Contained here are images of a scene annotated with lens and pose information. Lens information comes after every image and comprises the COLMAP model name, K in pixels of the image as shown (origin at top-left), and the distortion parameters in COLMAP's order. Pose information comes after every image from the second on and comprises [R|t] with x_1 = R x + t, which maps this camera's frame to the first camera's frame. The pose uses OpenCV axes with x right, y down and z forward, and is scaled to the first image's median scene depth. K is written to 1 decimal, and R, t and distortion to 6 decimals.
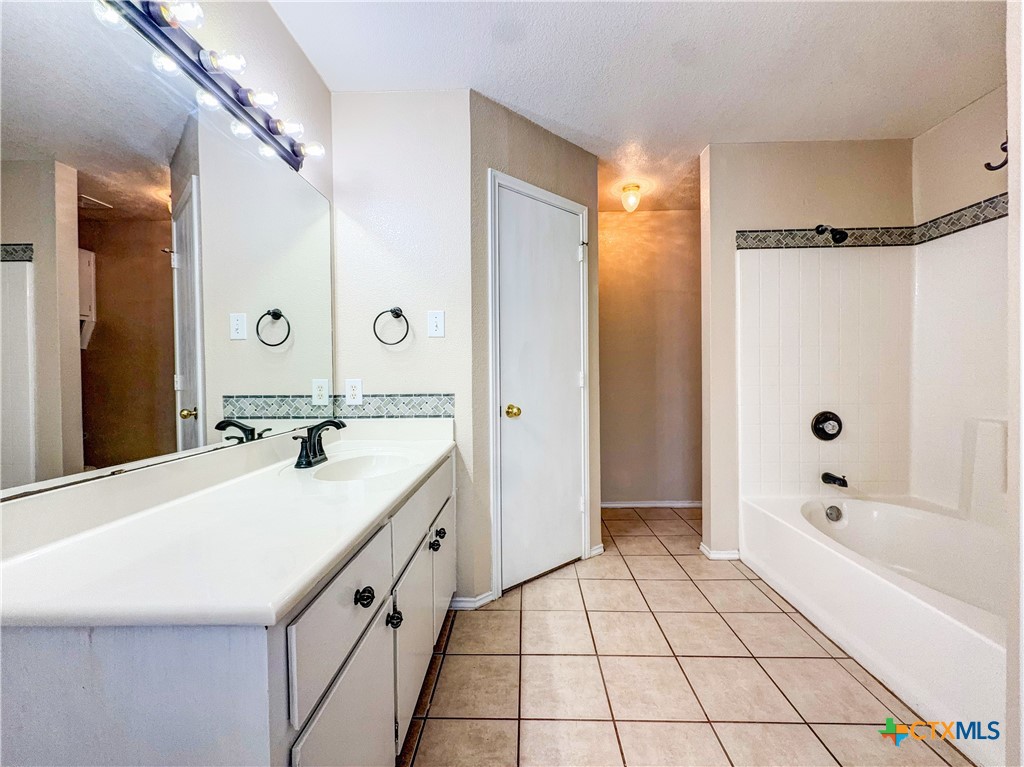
lens RADIAL K [[417.1, 0, 515.1], [0, 417.1, 383.7], [0, 0, 1]] dist [-0.000219, -0.000513]
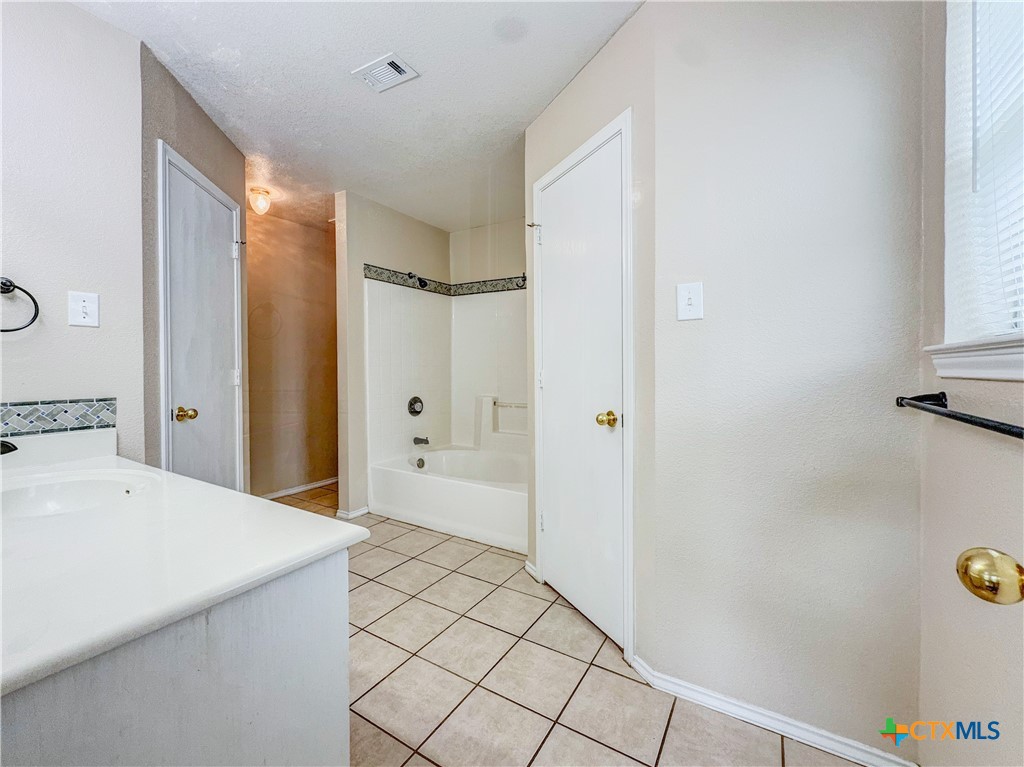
lens RADIAL K [[417.1, 0, 511.6], [0, 417.1, 375.0], [0, 0, 1]] dist [-0.000219, -0.000513]
pose [[0.507884, -0.008046, 0.861388, -0.390116], [0.017786, 0.999841, -0.001148, -0.004474], [-0.861242, 0.015904, 0.507946, -0.069286]]
